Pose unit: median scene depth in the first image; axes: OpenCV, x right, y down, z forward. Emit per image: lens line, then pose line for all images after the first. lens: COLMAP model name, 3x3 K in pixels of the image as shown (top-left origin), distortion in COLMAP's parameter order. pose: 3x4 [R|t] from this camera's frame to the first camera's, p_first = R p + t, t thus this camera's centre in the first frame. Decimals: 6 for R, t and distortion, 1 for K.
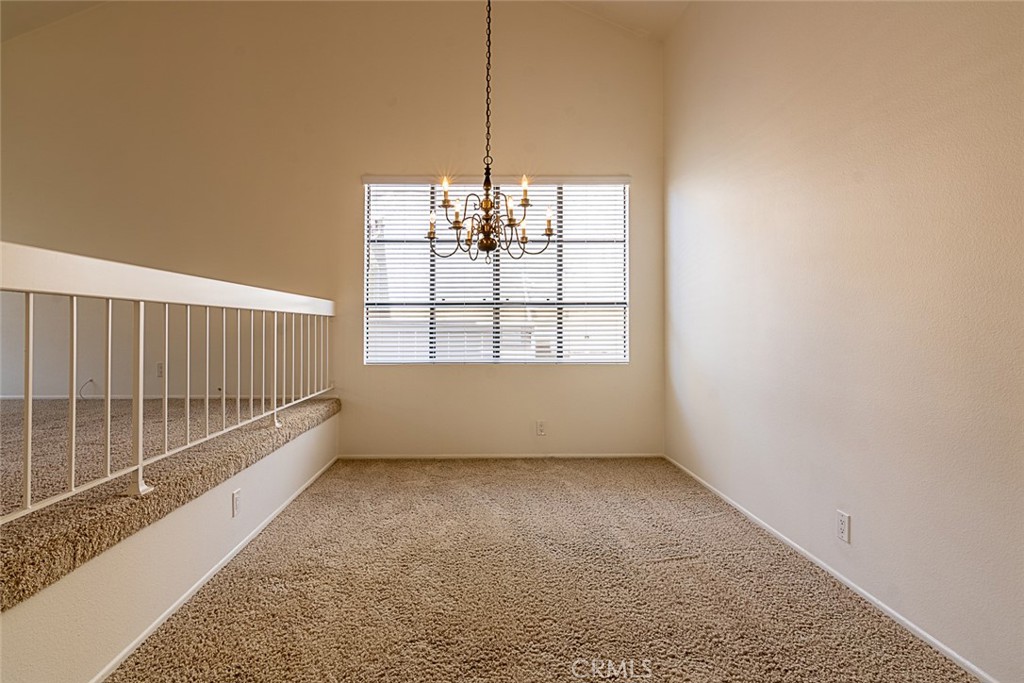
lens RADIAL K [[554.0, 0, 511.8], [0, 554.0, 314.2], [0, 0, 1]] dist [0.022027, 0.000419]
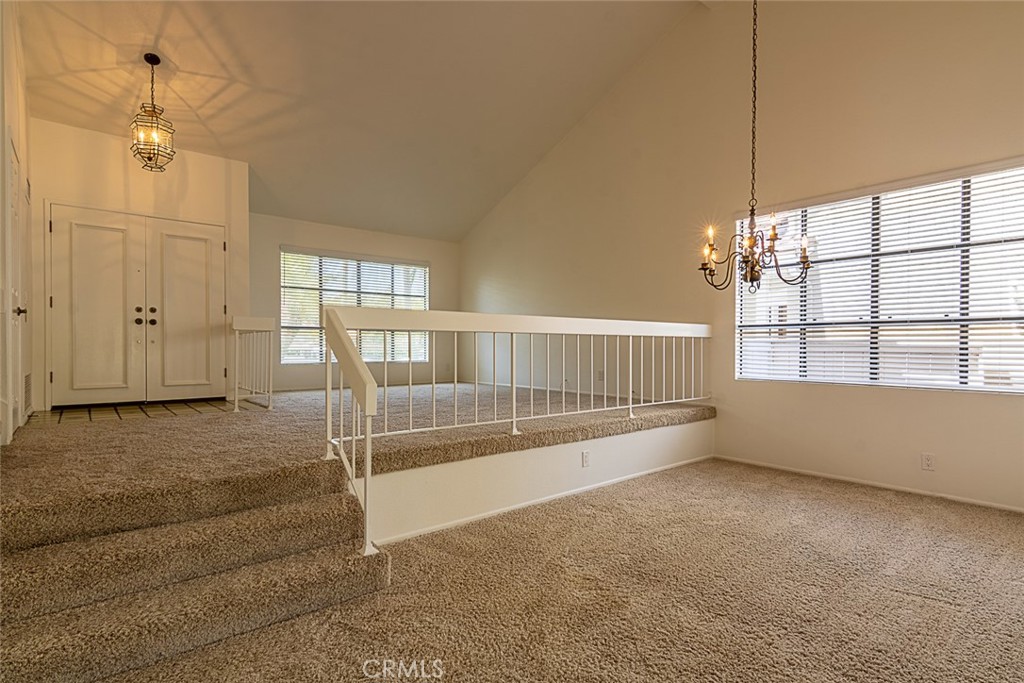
lens RADIAL K [[537.1, 0, 512.0], [0, 537.1, 341.5], [0, 0, 1]] dist [0.027758, 0.000958]
pose [[0.629077, -0.003328, -0.777336, 0.319049], [0.014497, 0.999867, 0.007451, -0.002600], [0.777208, -0.015957, 0.629042, -0.059786]]
